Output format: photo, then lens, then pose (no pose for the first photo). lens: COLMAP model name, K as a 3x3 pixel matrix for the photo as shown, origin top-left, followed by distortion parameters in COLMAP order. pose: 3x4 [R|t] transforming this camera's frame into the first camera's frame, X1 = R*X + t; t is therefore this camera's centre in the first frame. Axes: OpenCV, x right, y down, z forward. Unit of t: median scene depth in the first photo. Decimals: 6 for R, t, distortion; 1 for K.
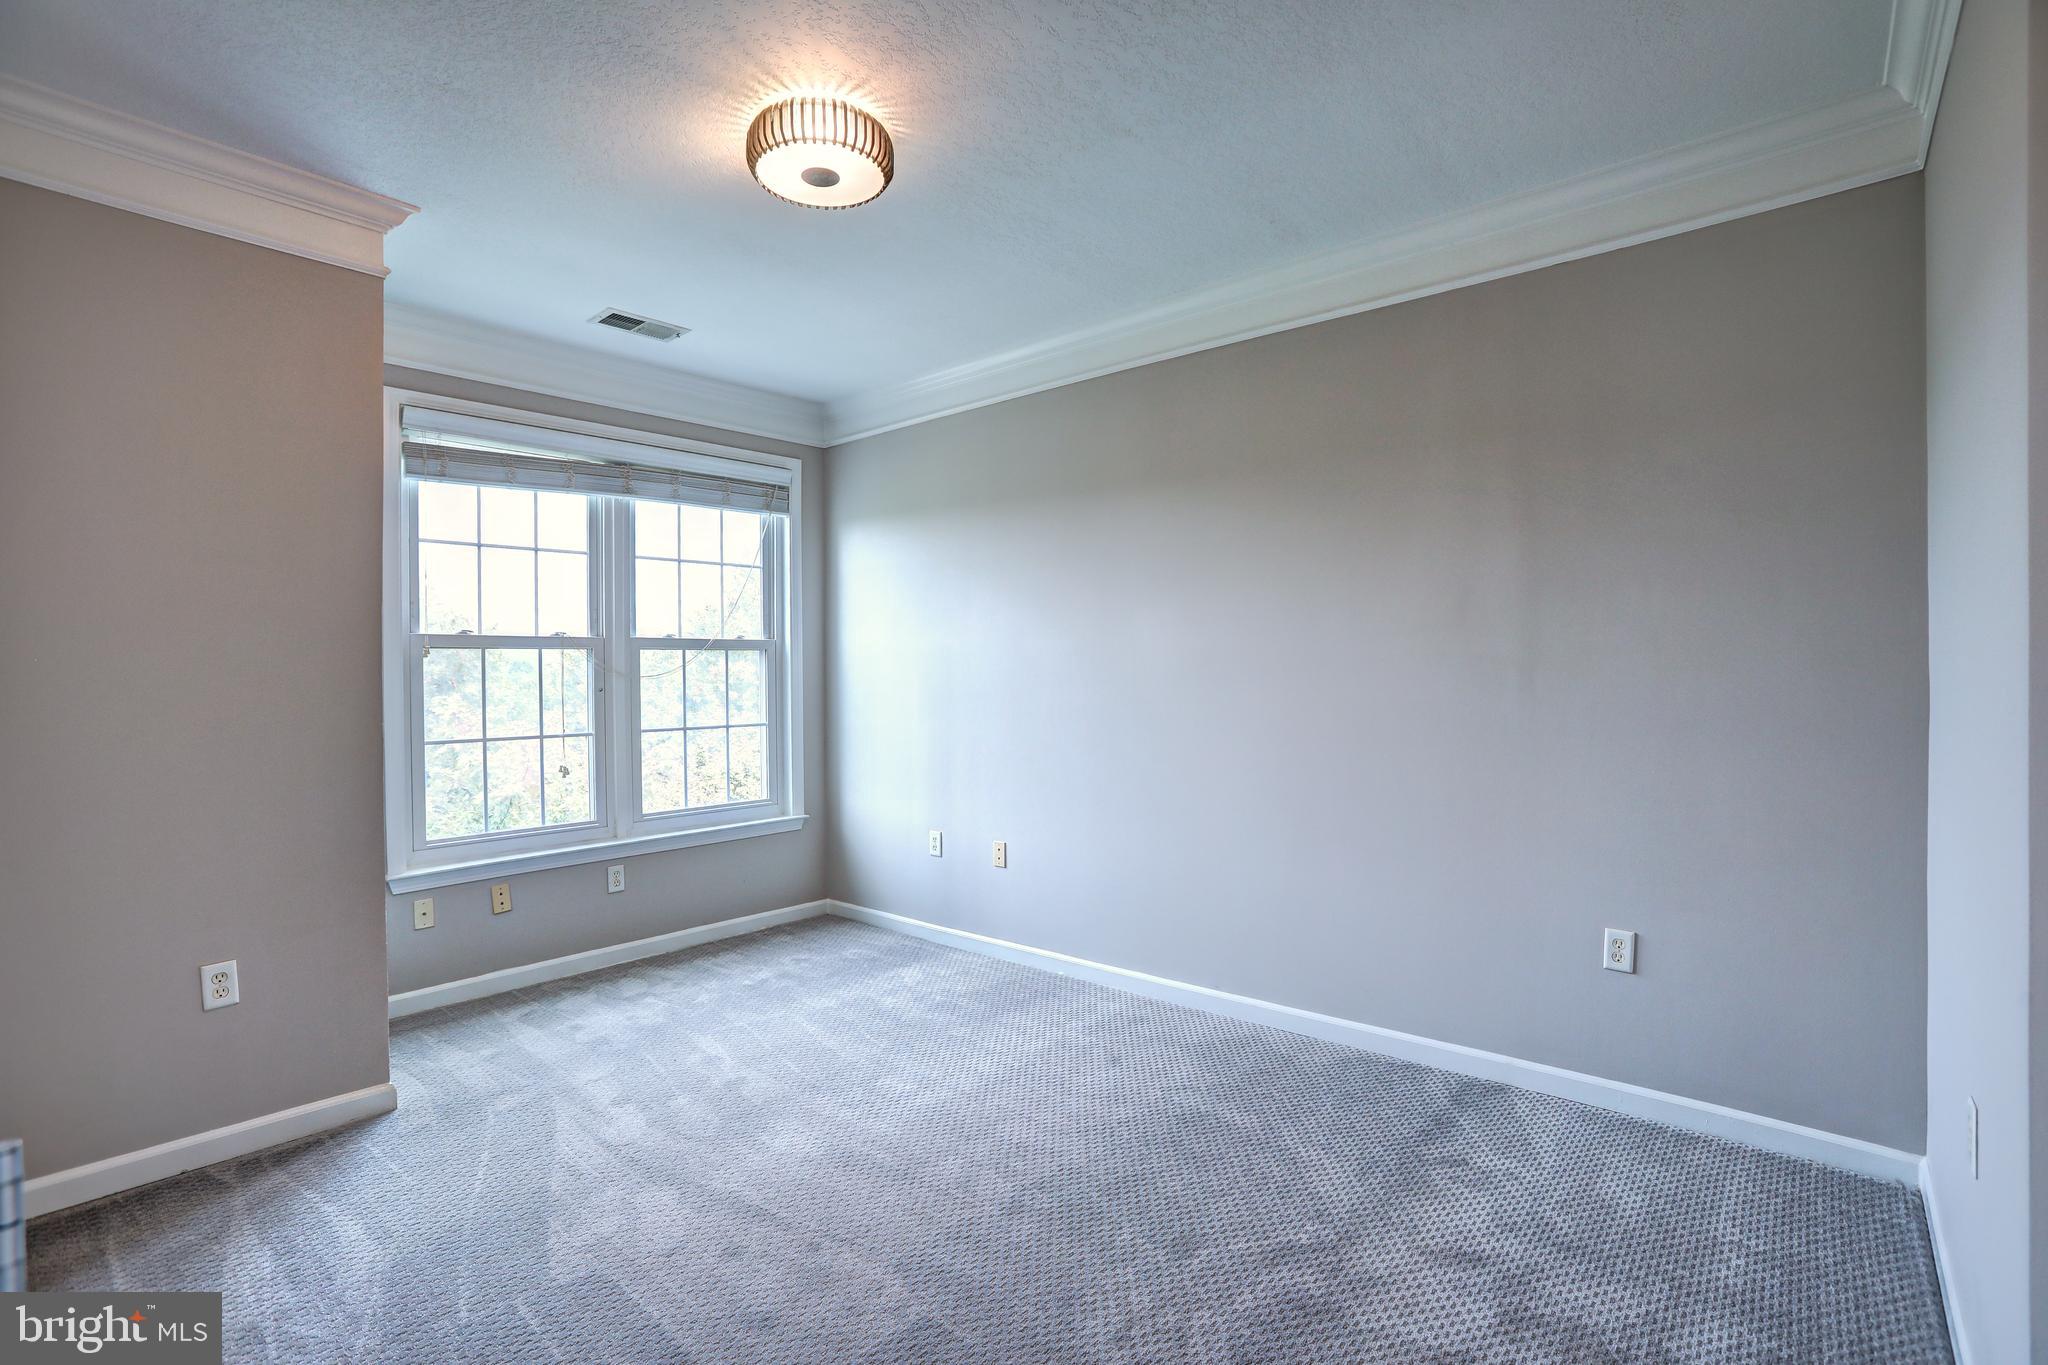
lens RADIAL K [[939.0, 0, 1029.4], [0, 939.0, 671.1], [0, 0, 1]] dist [-0.075402, 0.034329]
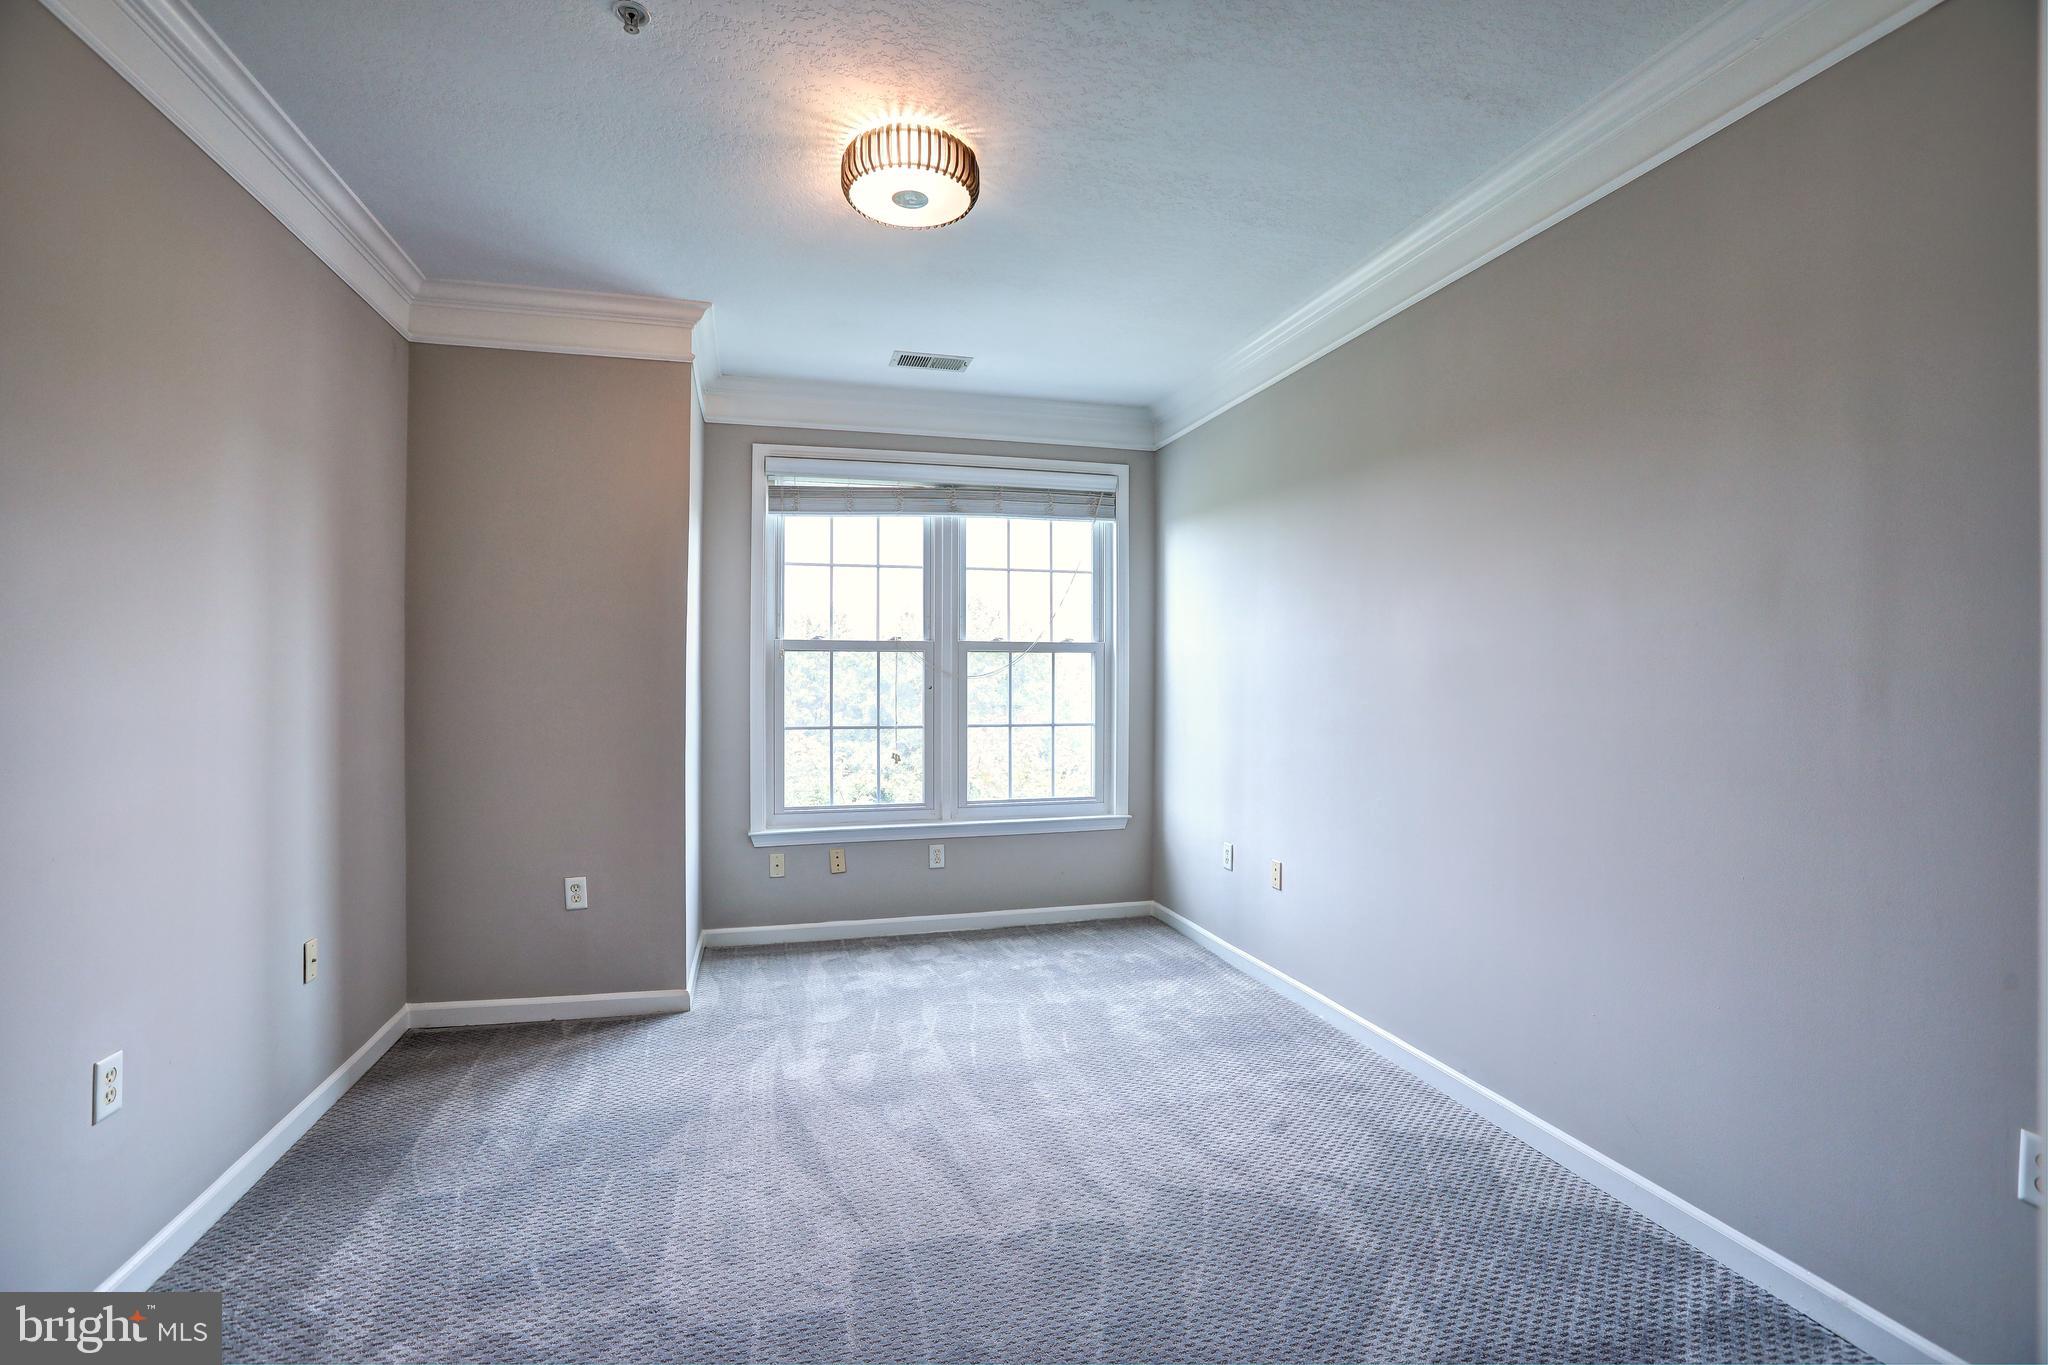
lens RADIAL K [[925.7, 0, 1024.1], [0, 925.7, 671.0], [0, 0, 1]] dist [-0.097683, 0.058749]
pose [[0.838649, 0.008178, -0.544612, 0.261229], [-0.010441, 0.999945, -0.001062, -0.000055], [0.544573, 0.006577, 0.838688, 0.122736]]
